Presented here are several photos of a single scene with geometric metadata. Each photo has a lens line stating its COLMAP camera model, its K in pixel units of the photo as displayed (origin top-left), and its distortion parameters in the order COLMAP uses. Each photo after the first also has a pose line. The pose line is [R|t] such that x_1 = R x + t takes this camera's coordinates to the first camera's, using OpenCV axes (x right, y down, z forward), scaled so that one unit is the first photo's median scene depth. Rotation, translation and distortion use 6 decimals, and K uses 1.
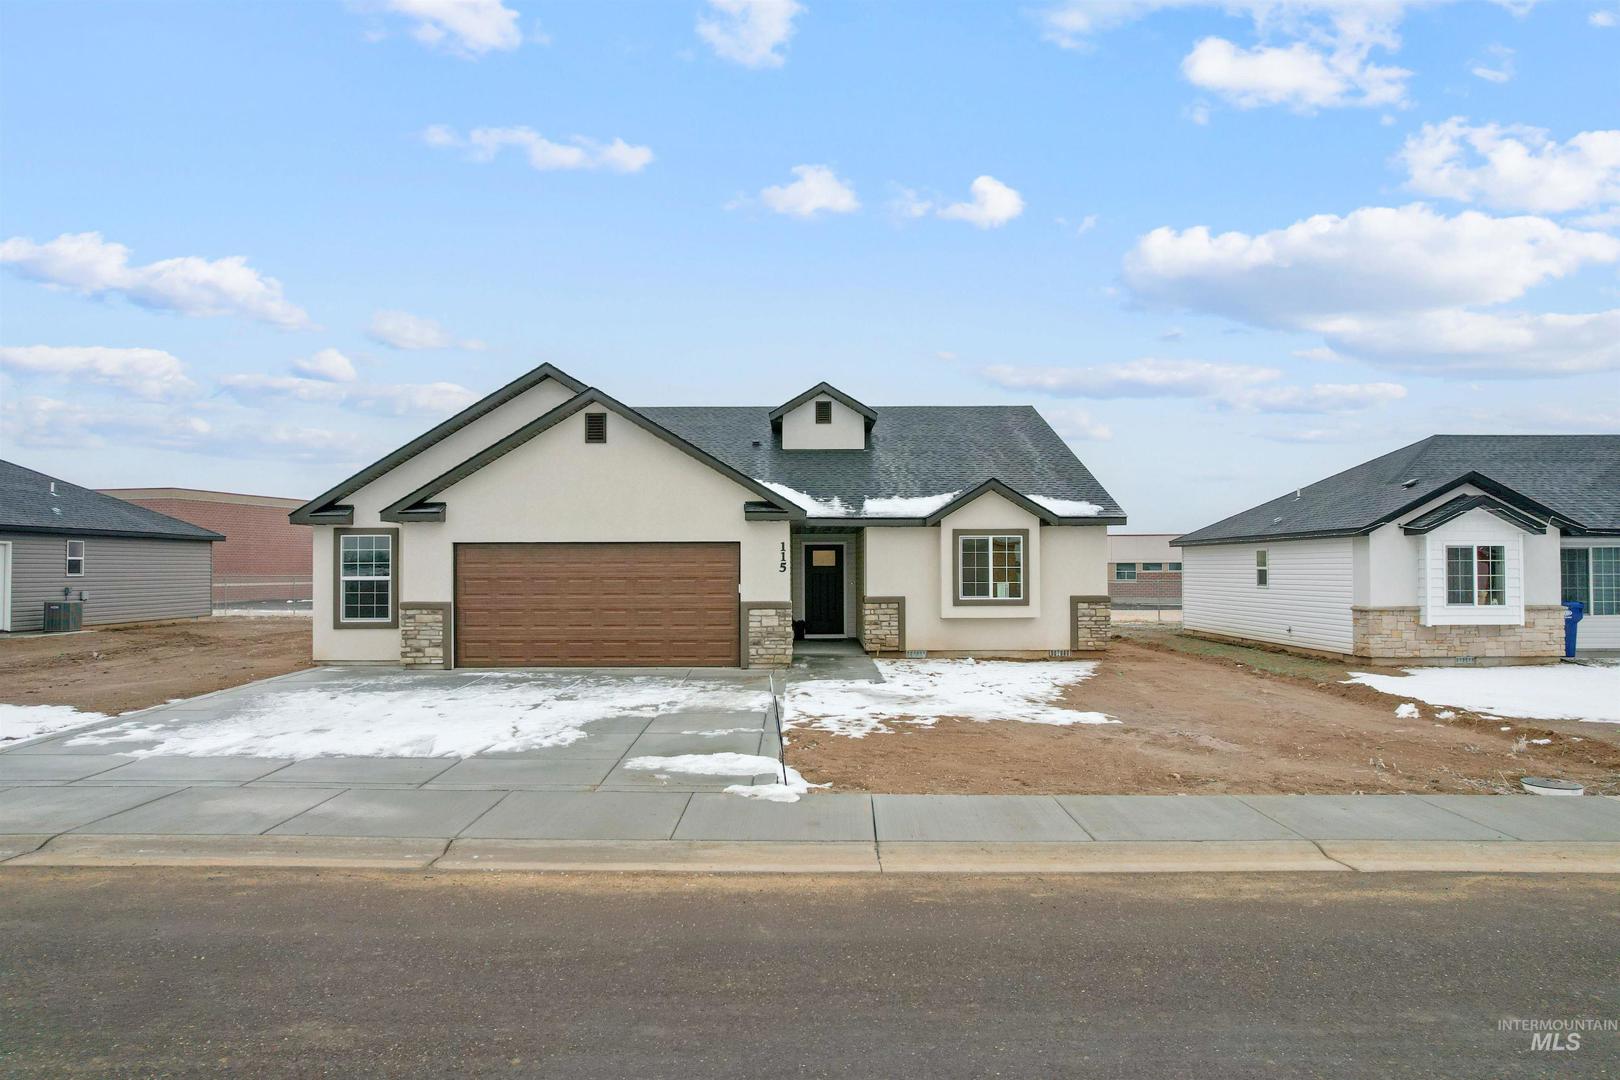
lens RADIAL K [[1032.4, 0, 810.0], [0, 1032.4, 540.0], [0, 0, 1]] dist [-0.029964, 0.001357]
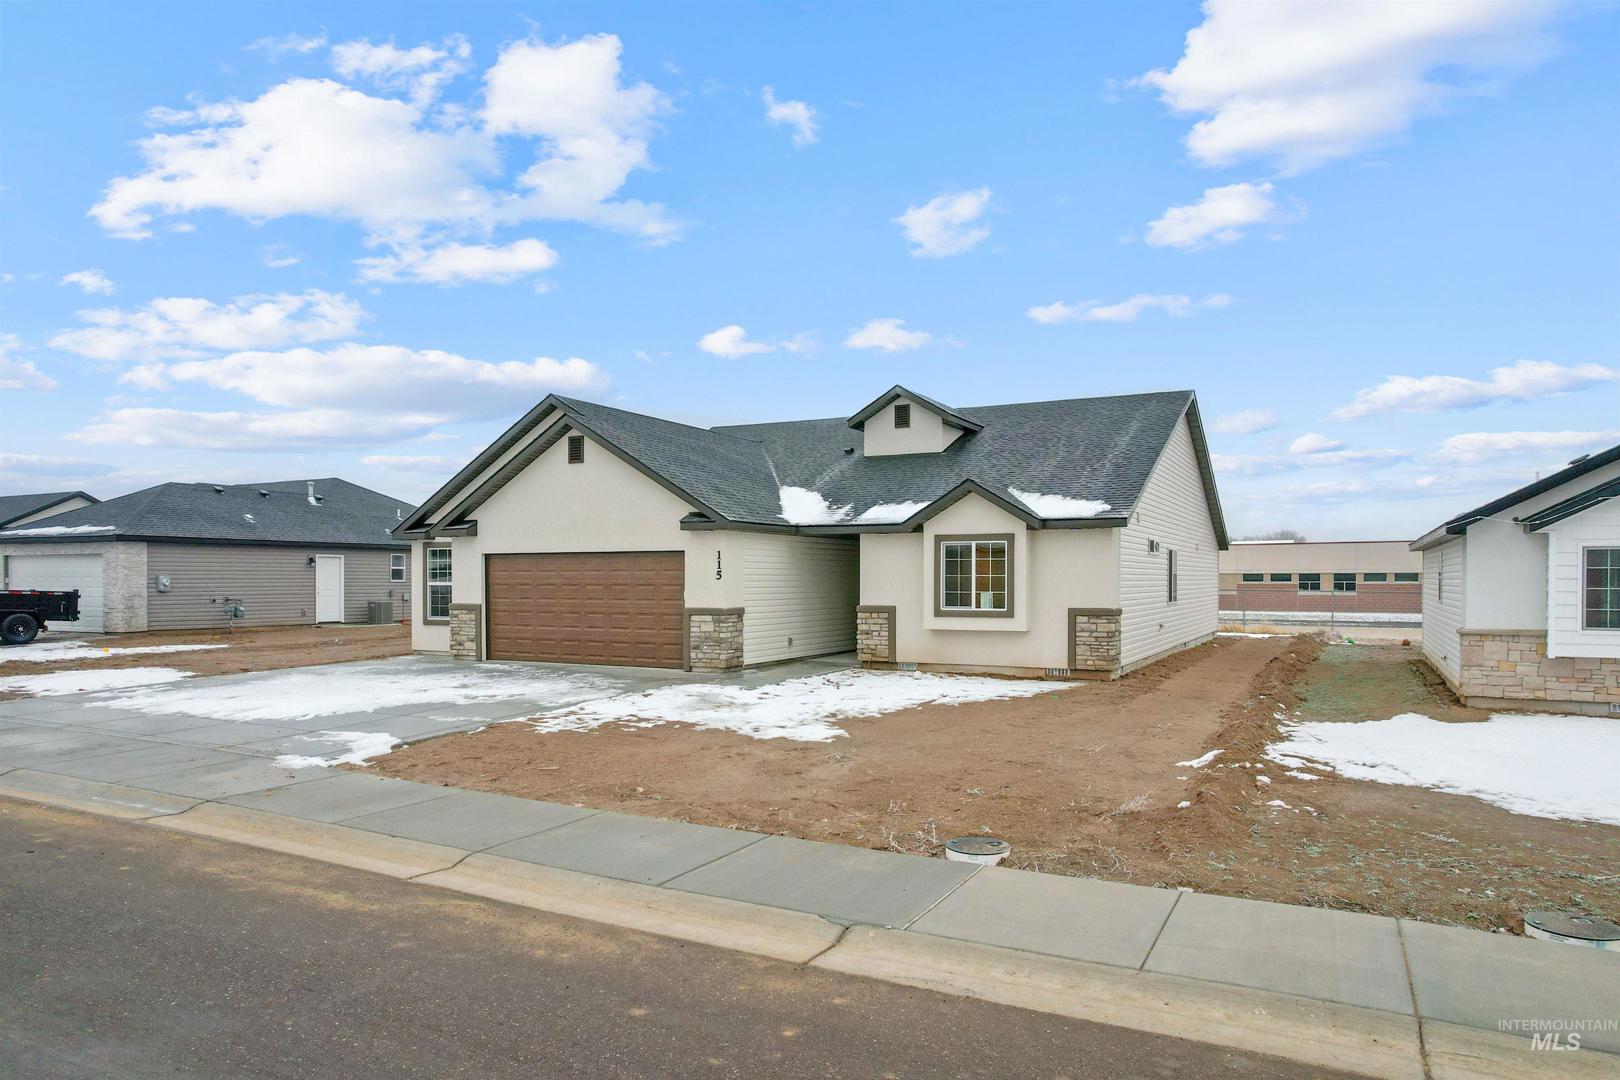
lens RADIAL K [[1044.9, 0, 809.3], [0, 1044.9, 569.1], [0, 0, 1]] dist [-0.031573, 0.001097]
pose [[0.883683, -0.001105, -0.468084, 0.482775], [0.010085, 0.999810, 0.016680, 0.003615], [0.467976, -0.019460, 0.883527, 0.106136]]
